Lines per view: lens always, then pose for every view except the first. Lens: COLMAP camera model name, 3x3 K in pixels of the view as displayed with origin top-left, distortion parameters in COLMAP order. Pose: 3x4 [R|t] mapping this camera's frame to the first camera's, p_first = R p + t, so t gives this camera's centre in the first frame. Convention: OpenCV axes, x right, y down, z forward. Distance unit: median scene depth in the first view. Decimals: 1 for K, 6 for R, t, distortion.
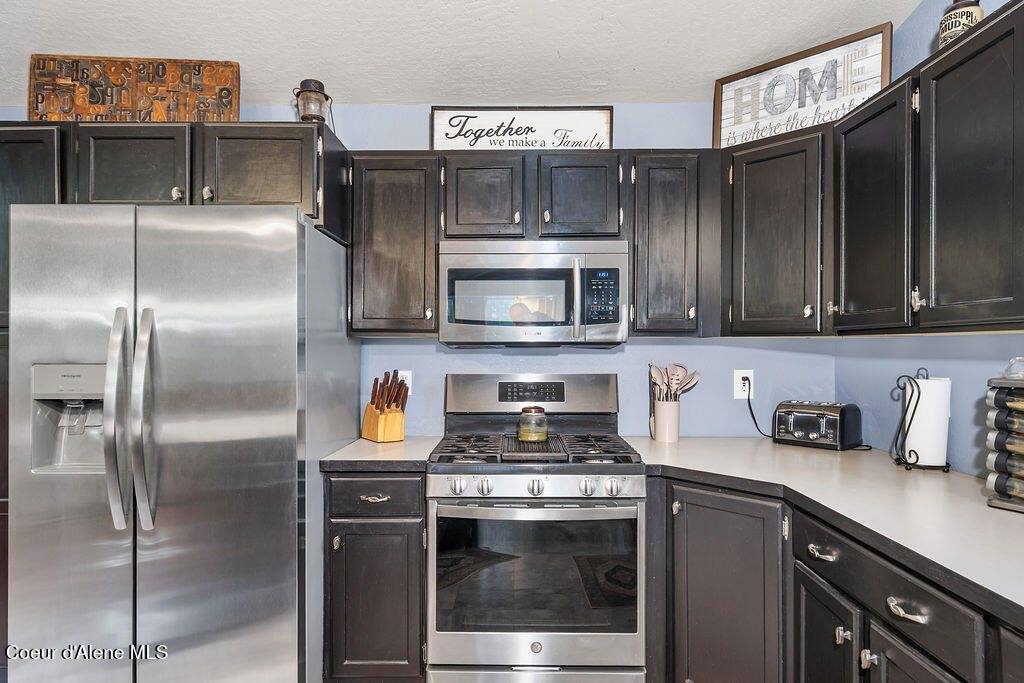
lens RADIAL K [[599.5, 0, 509.3], [0, 599.5, 343.8], [0, 0, 1]] dist [0.003906, 0.003969]
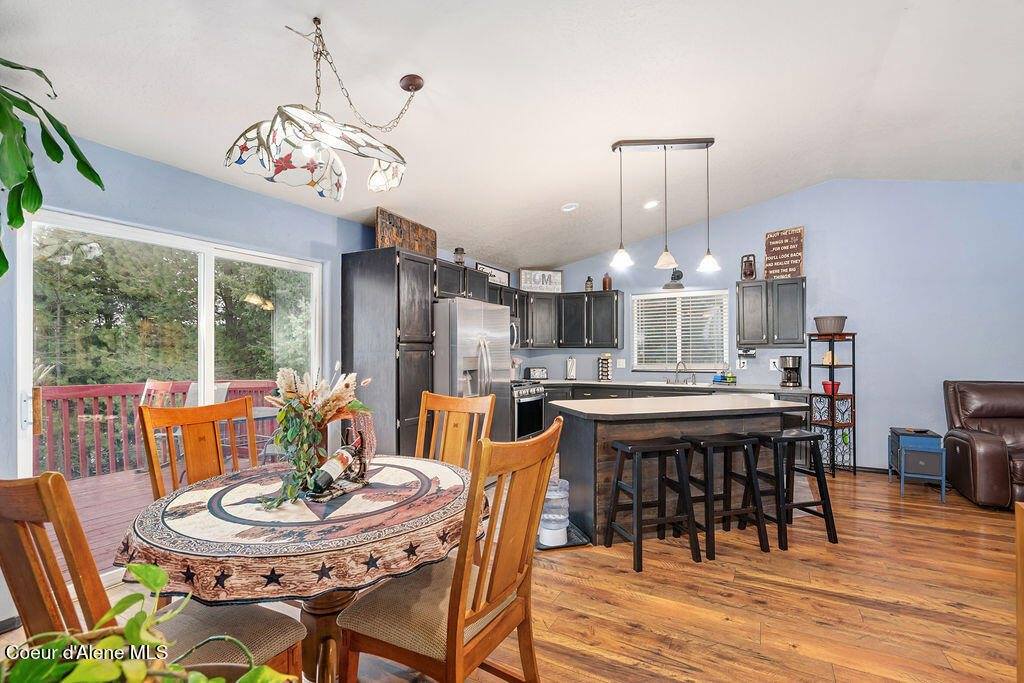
lens RADIAL K [[469.1, 0, 507.0], [0, 469.1, 347.5], [0, 0, 1]] dist [-0.005027, 0.001845]
pose [[0.473455, 0.009020, 0.880772, -2.039442], [-0.010331, 0.999936, -0.004687, -0.000105], [-0.880758, -0.006880, 0.473518, -0.140537]]
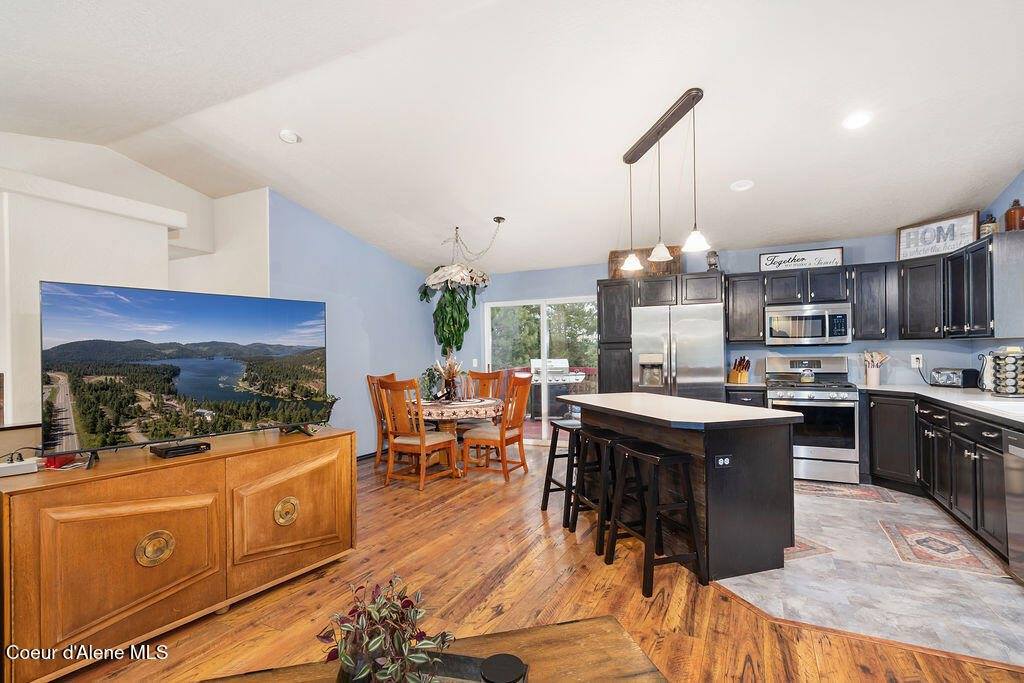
lens RADIAL K [[486.7, 0, 506.6], [0, 486.7, 349.6], [0, 0, 1]] dist [-0.002855, 0.000725]
pose [[0.893772, -0.014374, -0.448292, -0.177762], [0.018496, 0.999817, 0.004818, -0.012653], [0.448141, -0.012598, 0.893874, -1.443760]]
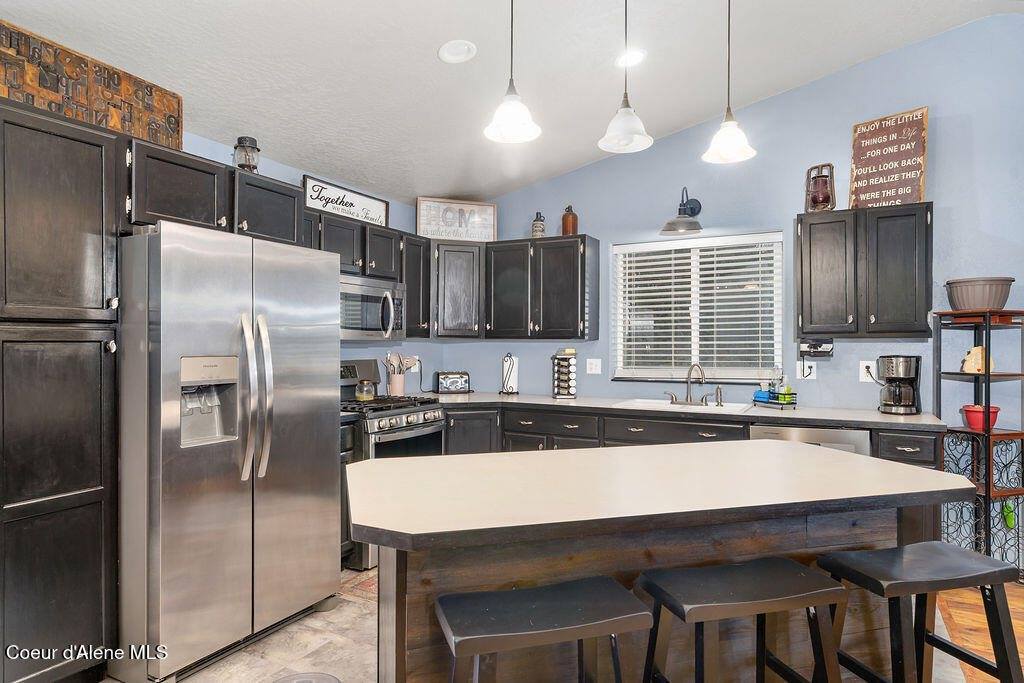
lens RADIAL K [[614.5, 0, 510.1], [0, 614.5, 339.9], [0, 0, 1]] dist [0.013134, -0.003121]
pose [[0.463239, 0.009122, 0.886187, -1.262073], [-0.014744, 0.999888, -0.002585, -0.004668], [-0.886111, -0.011868, 0.463321, -0.125967]]
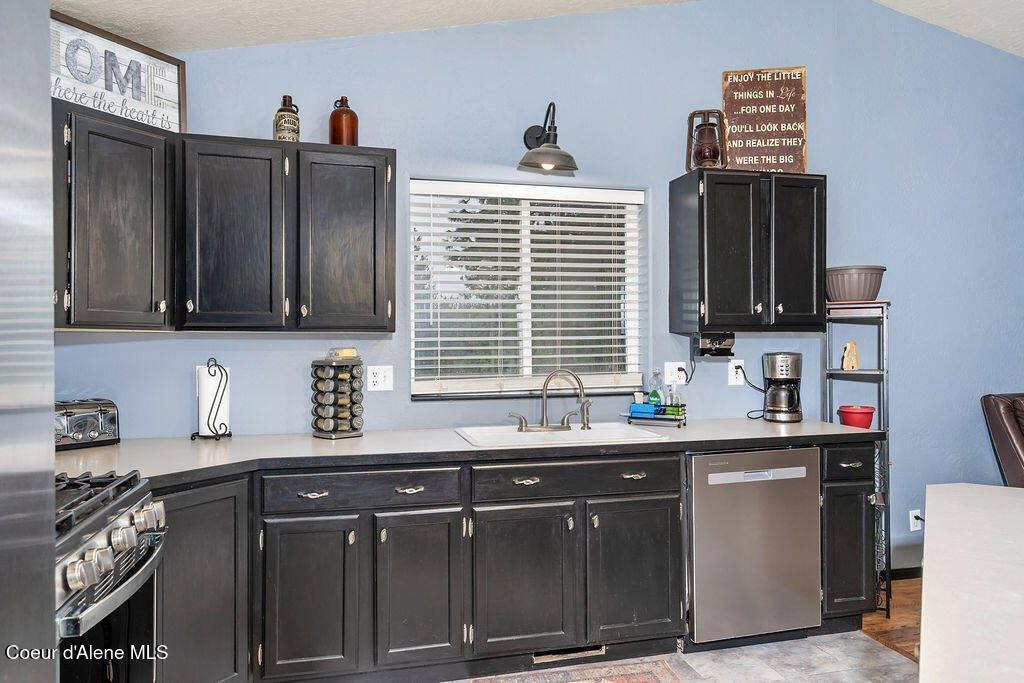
lens RADIAL K [[713.5, 0, 521.7], [0, 713.5, 337.7], [0, 0, 1]] dist [0.017454, -0.001975]
pose [[-0.264880, 0.010986, 0.964219, -0.769310], [-0.009339, 0.999859, -0.013957, 0.010266], [-0.964236, -0.012702, -0.264740, 0.648484]]
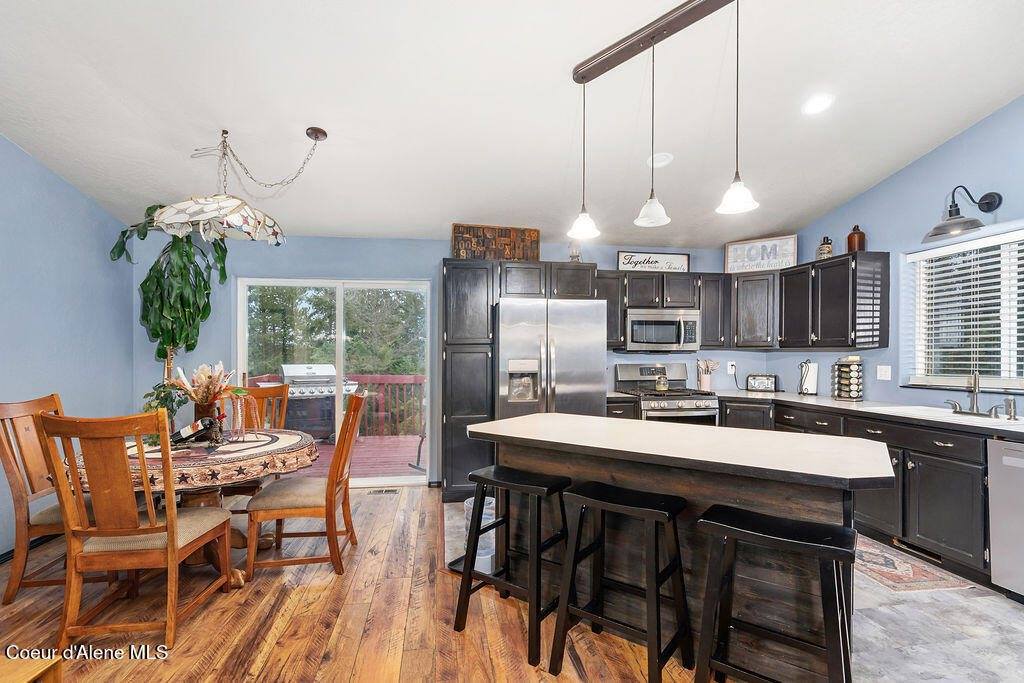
lens RADIAL K [[469.1, 0, 510.2], [0, 469.1, 355.2], [0, 0, 1]] dist [-0.005027, 0.001845]
pose [[0.987654, -0.000696, 0.156651, -0.884204], [-0.001461, 0.999906, 0.013656, -0.008336], [-0.156646, -0.013716, 0.987560, -0.811385]]
